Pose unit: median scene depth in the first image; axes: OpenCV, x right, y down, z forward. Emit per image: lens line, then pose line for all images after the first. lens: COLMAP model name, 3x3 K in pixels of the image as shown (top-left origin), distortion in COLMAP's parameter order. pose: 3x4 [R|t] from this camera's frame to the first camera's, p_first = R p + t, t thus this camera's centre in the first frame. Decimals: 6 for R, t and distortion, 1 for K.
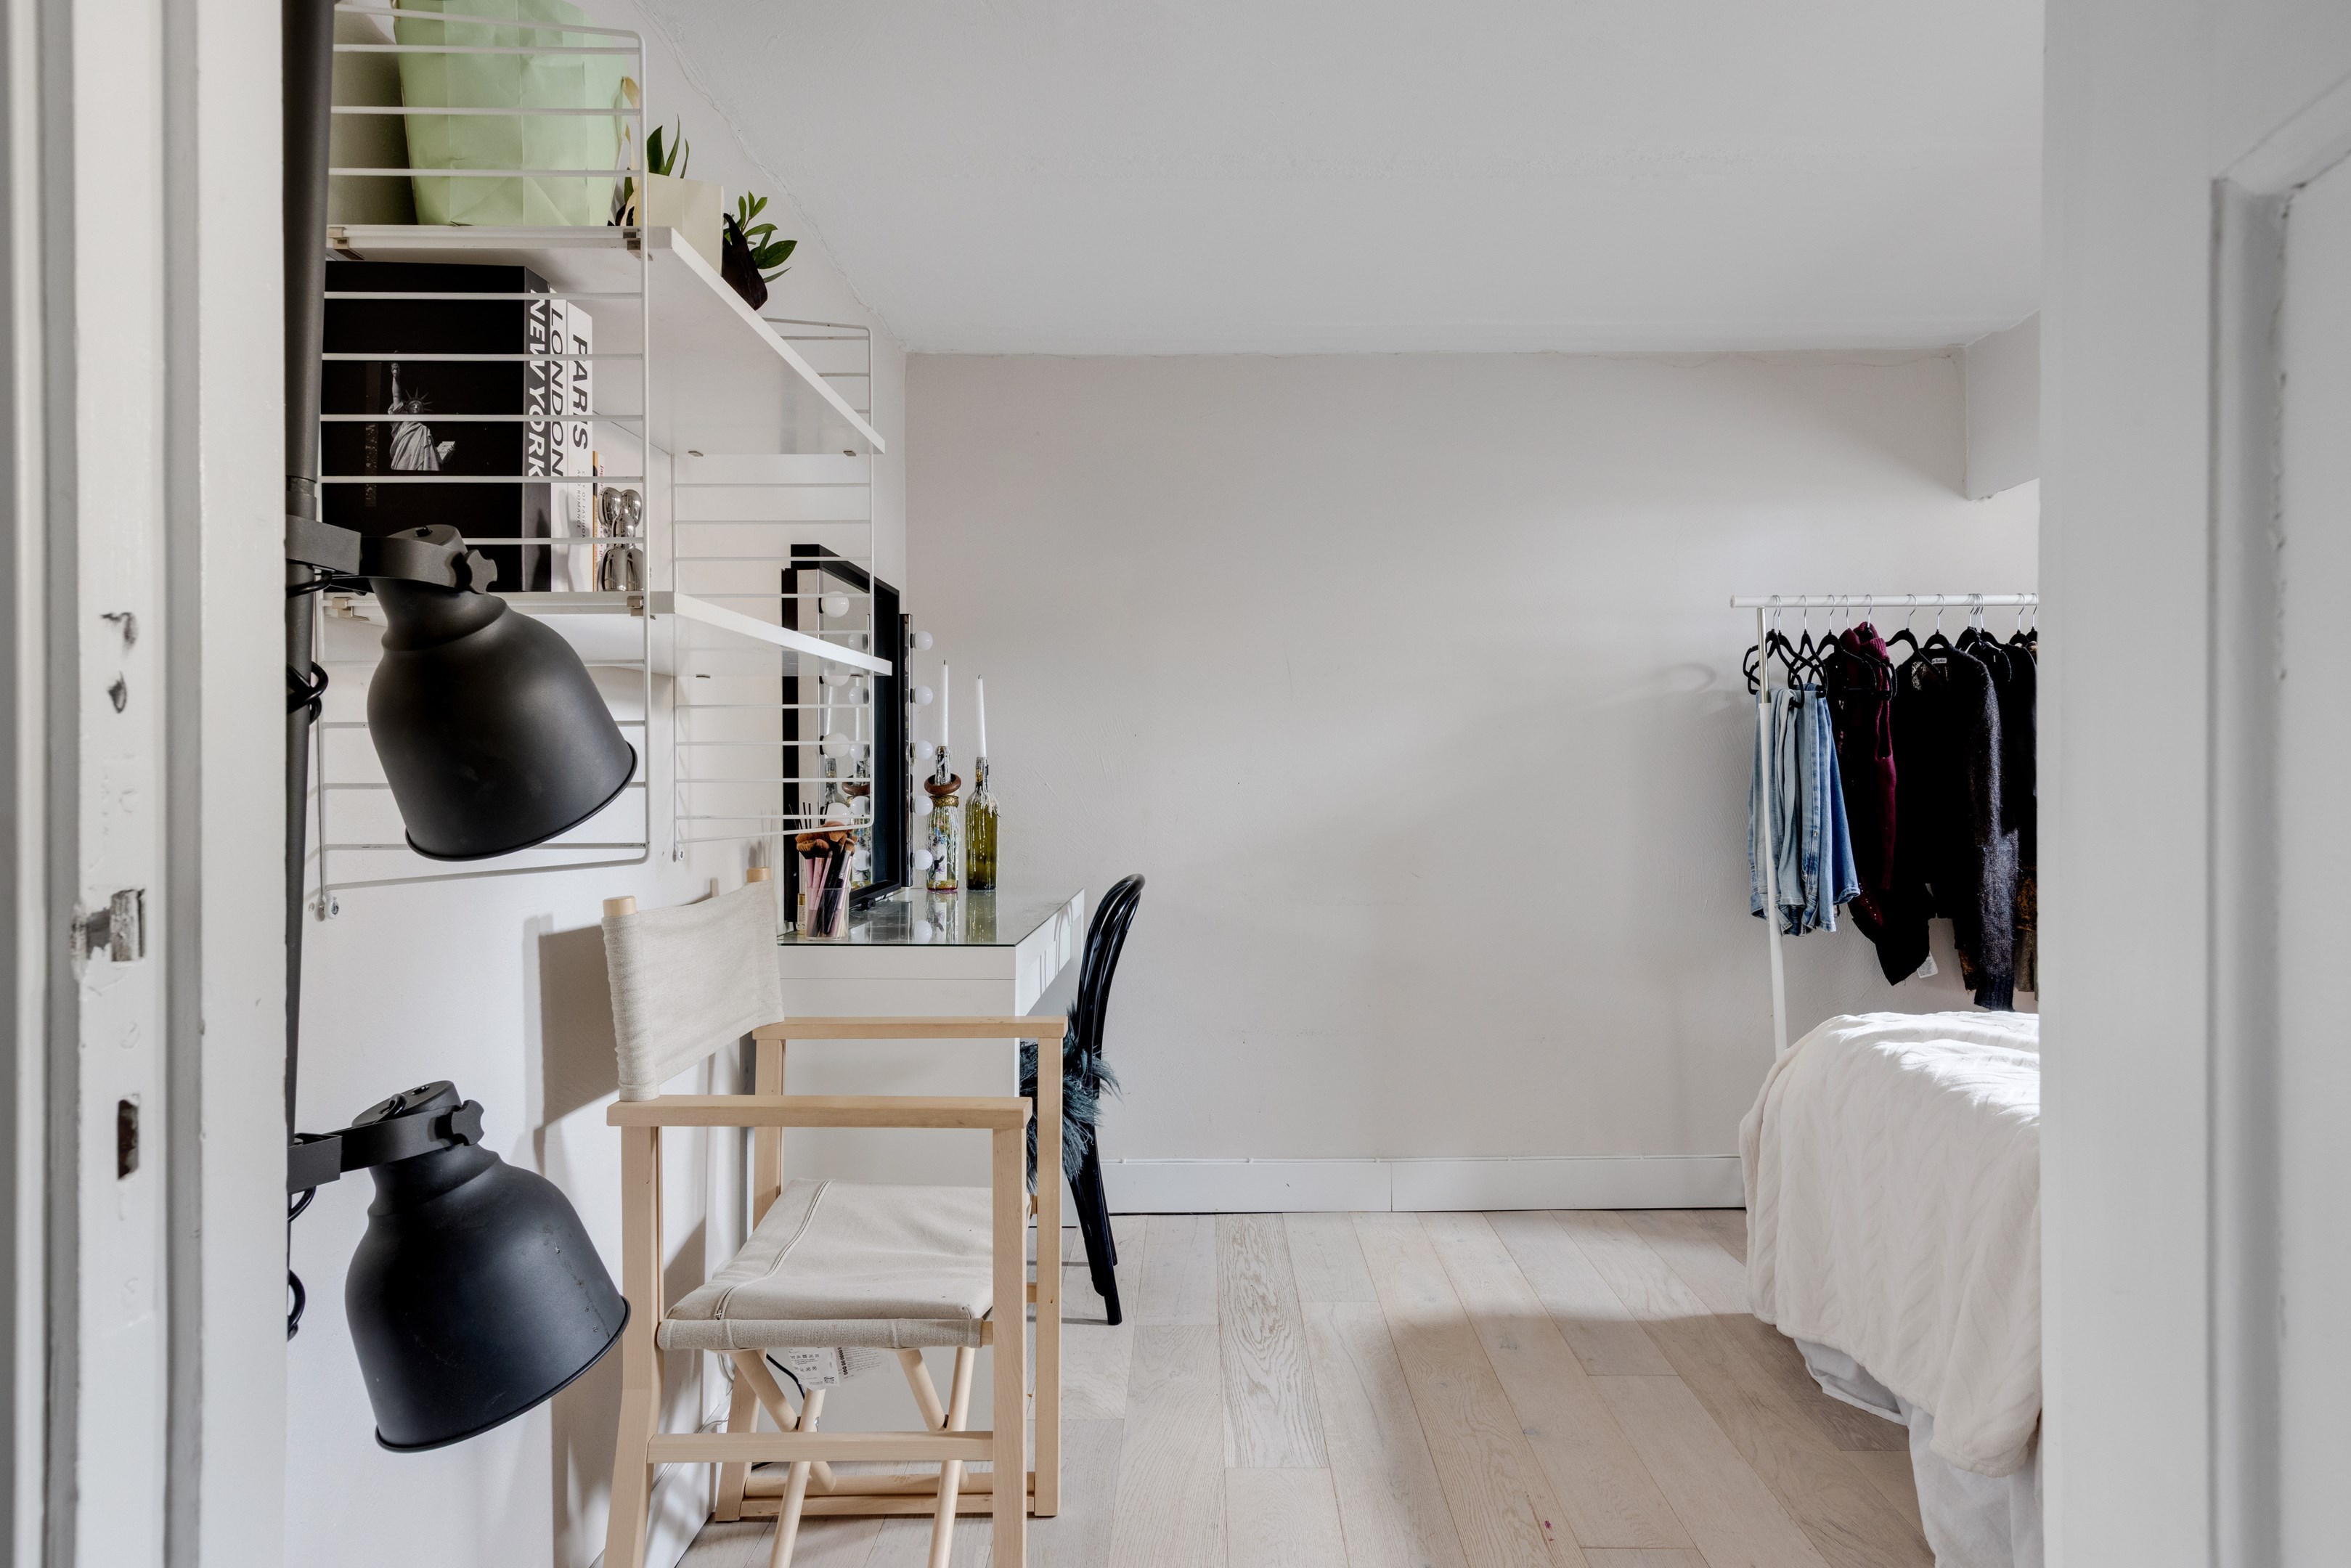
lens RADIAL K [[1454.8, 0, 1175.5], [0, 1454.8, 784.0], [0, 0, 1]] dist [-0.003225, -0.001159]
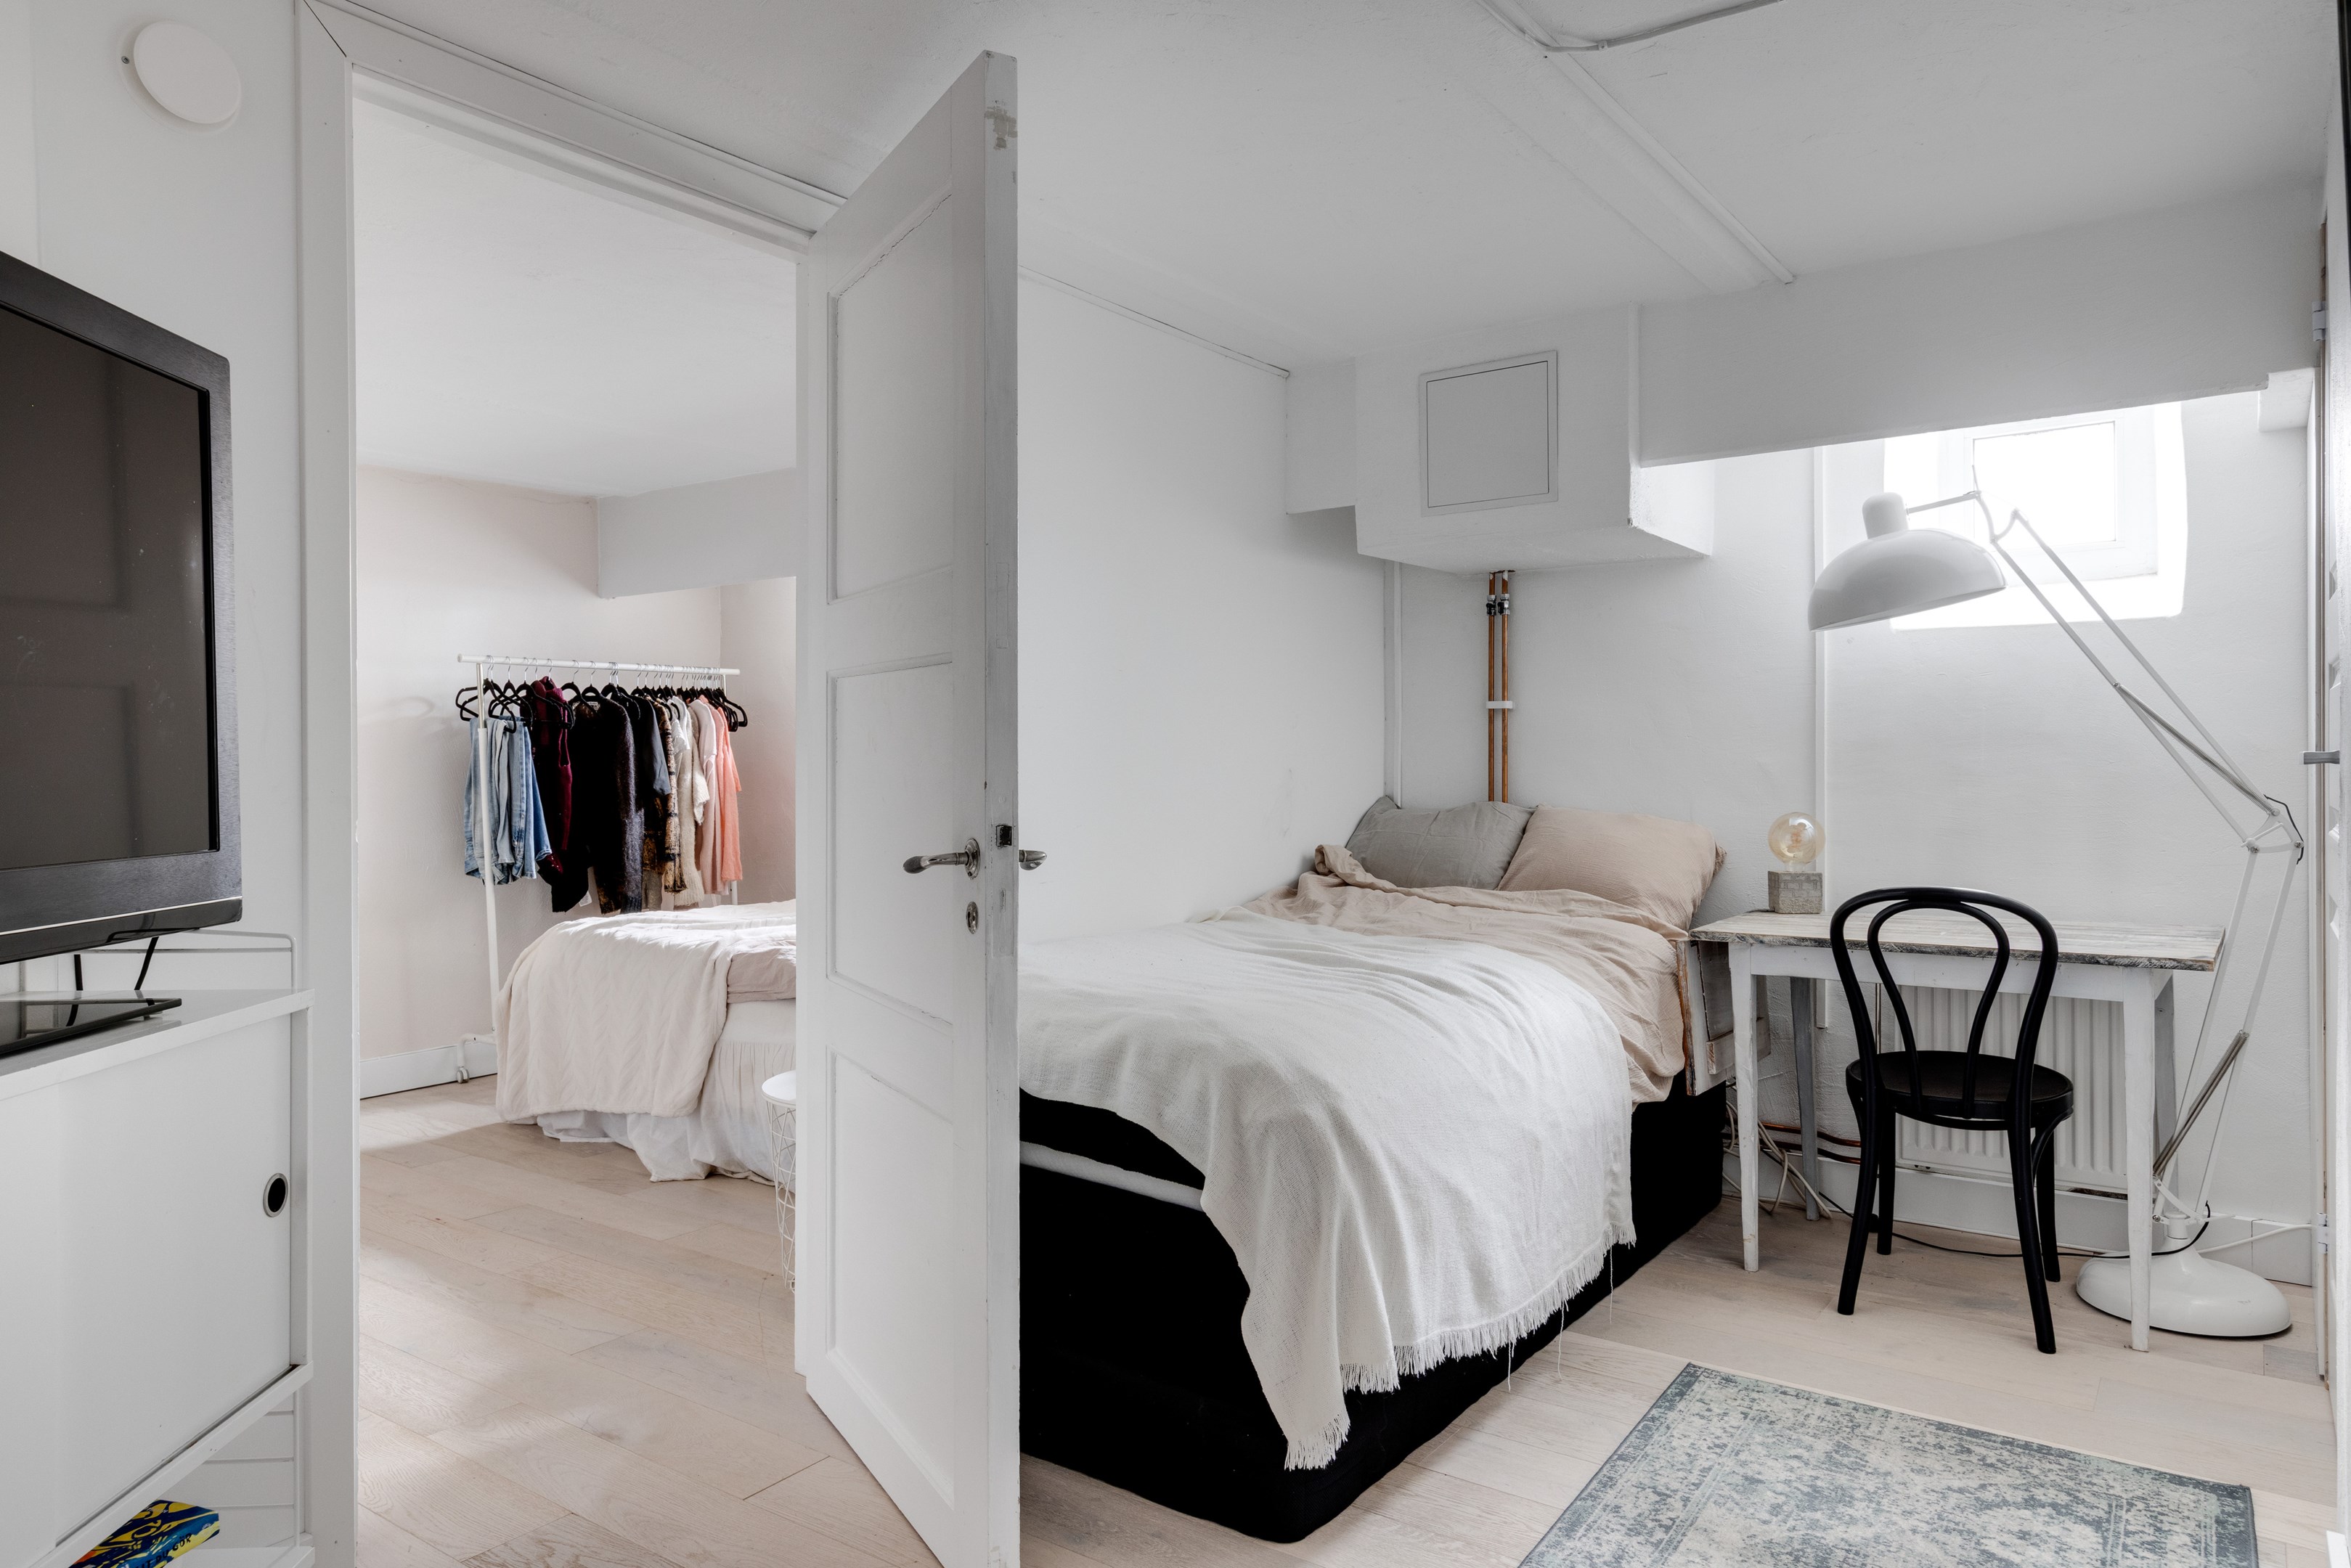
lens RADIAL K [[1506.1, 0, 1293.9], [0, 1506.1, 778.3], [0, 0, 1]] dist [0.019987, -0.000142]
pose [[0.527761, -0.007818, 0.849357, -0.485760], [0.010044, 0.999945, 0.002963, -0.001169], [-0.849334, 0.006967, 0.527810, -0.531848]]
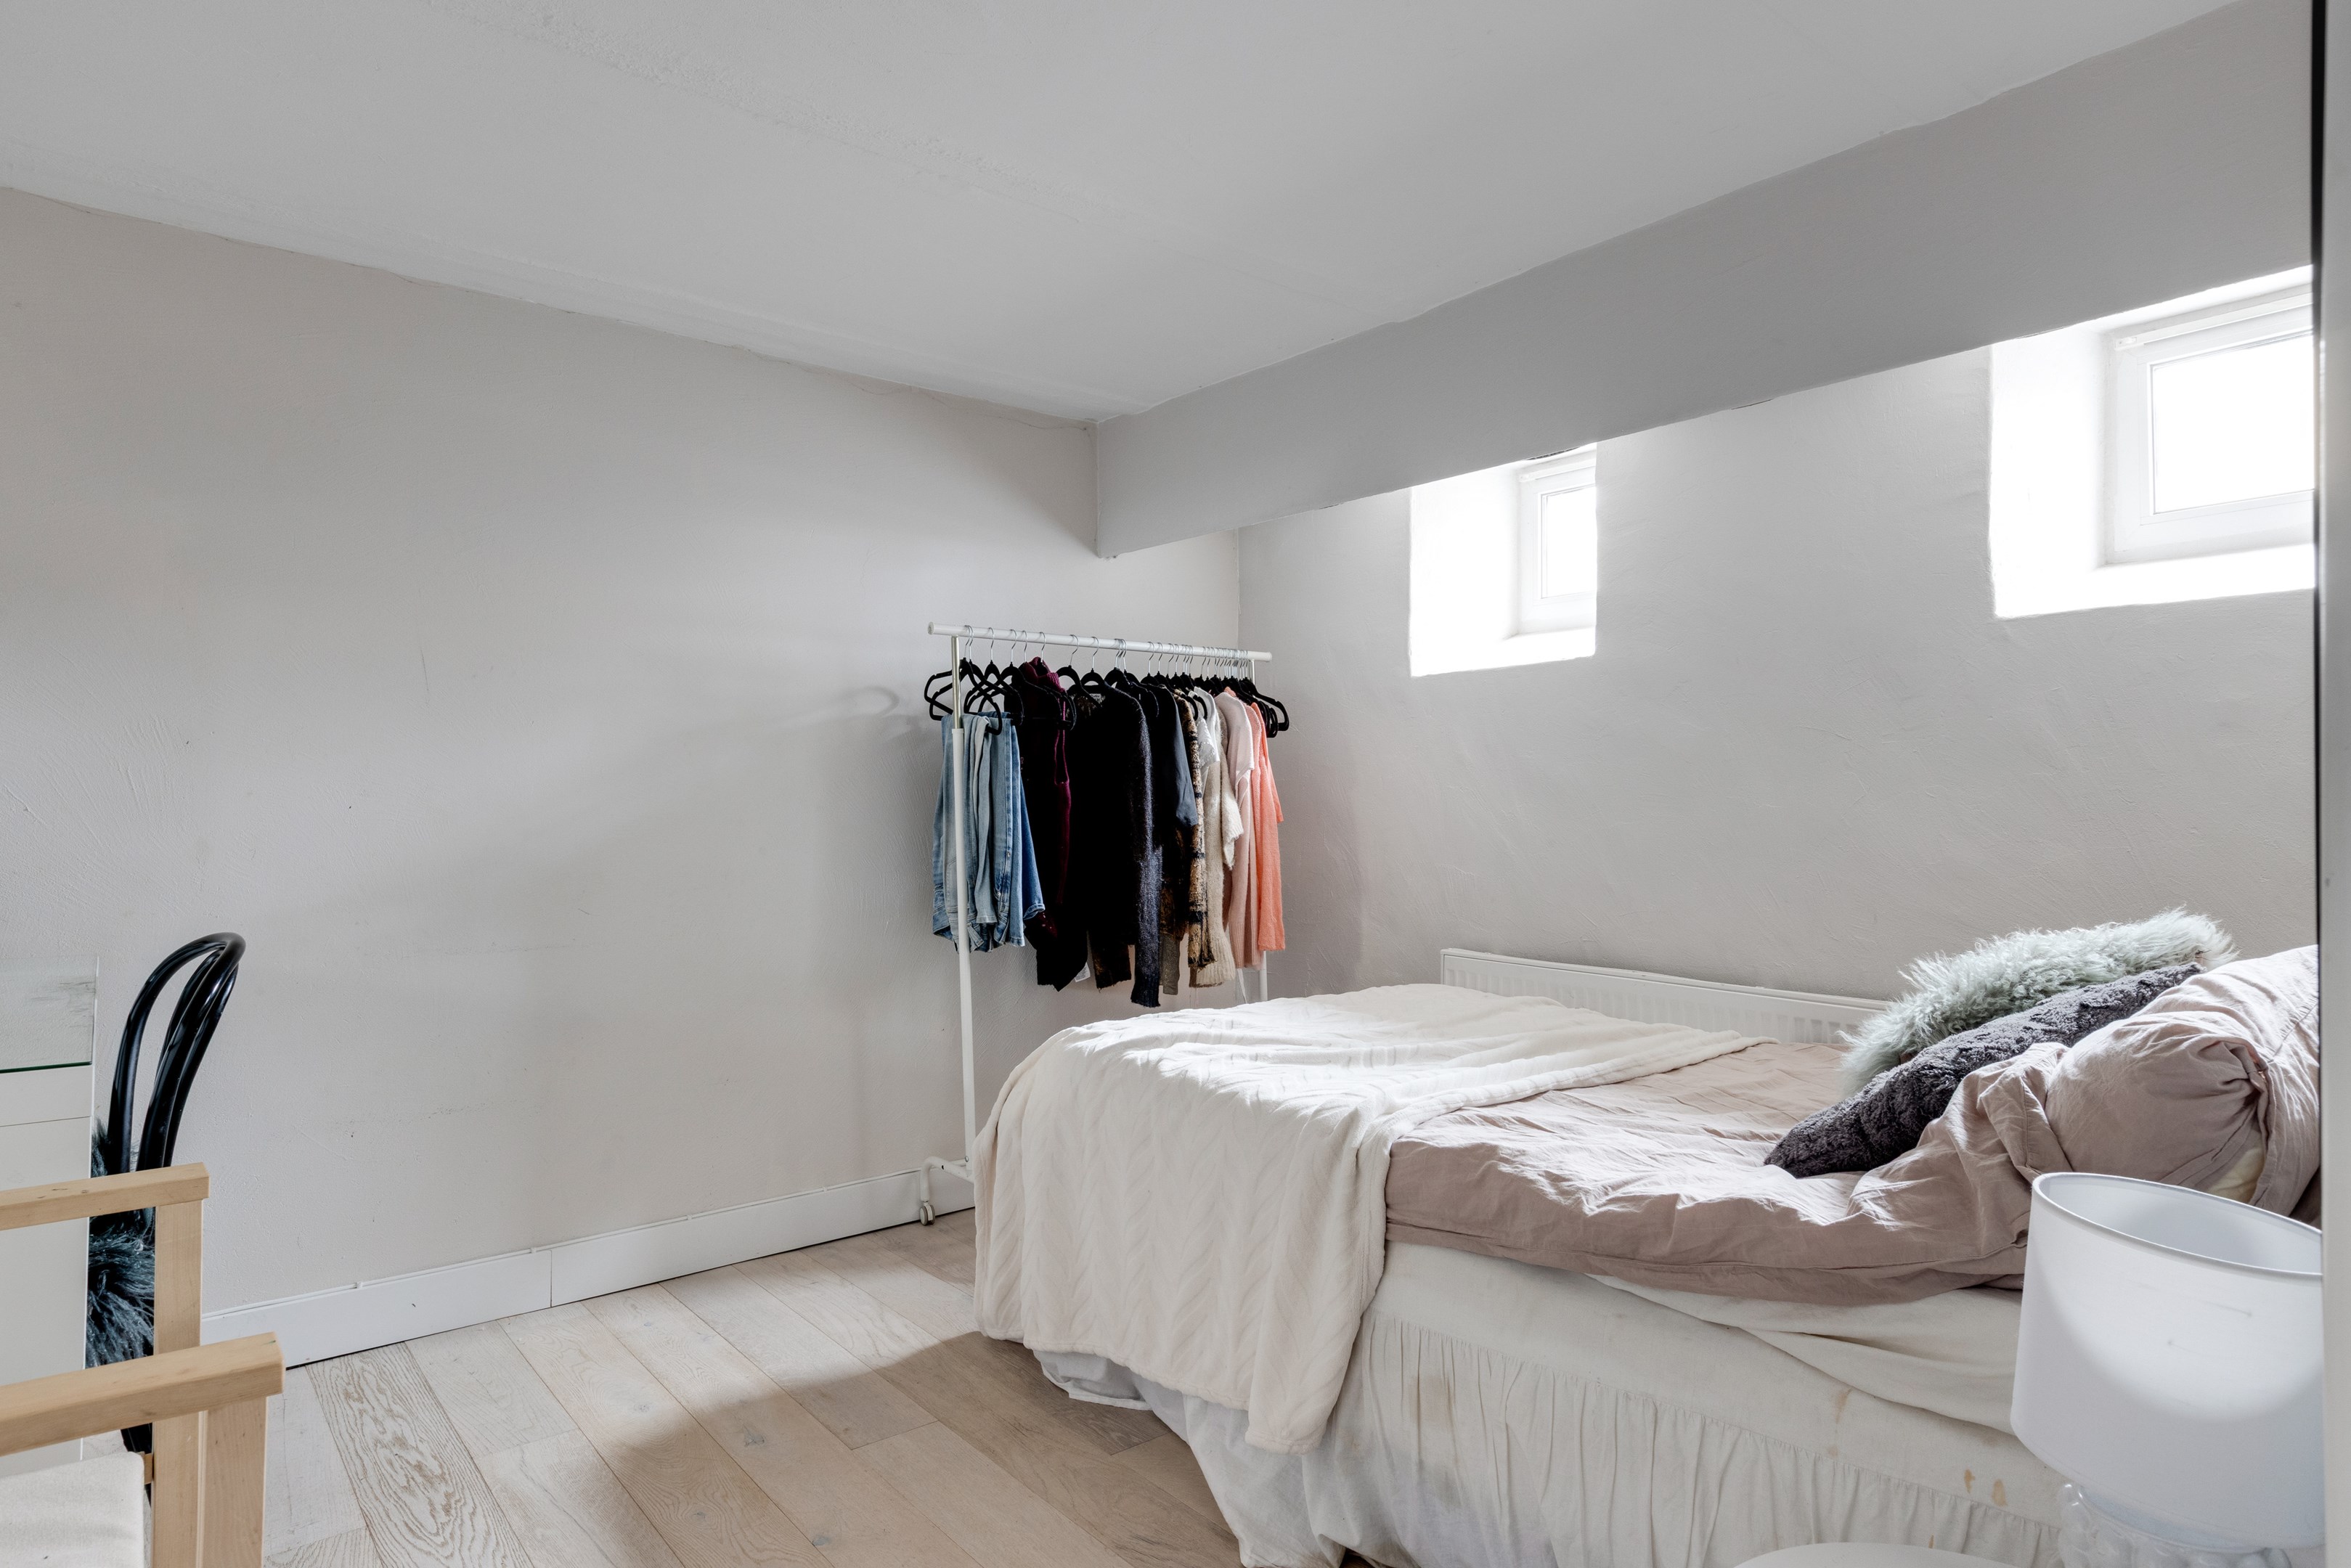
lens RADIAL K [[1340.5, 0, 1175.5], [0, 1340.5, 784.0], [0, 0, 1]] dist [0.003586, -0.002049]
pose [[0.766029, 0.008836, 0.642746, -0.092255], [0.000834, 0.999891, -0.014739, -0.002224], [-0.642806, 0.011826, 0.765938, 0.178032]]
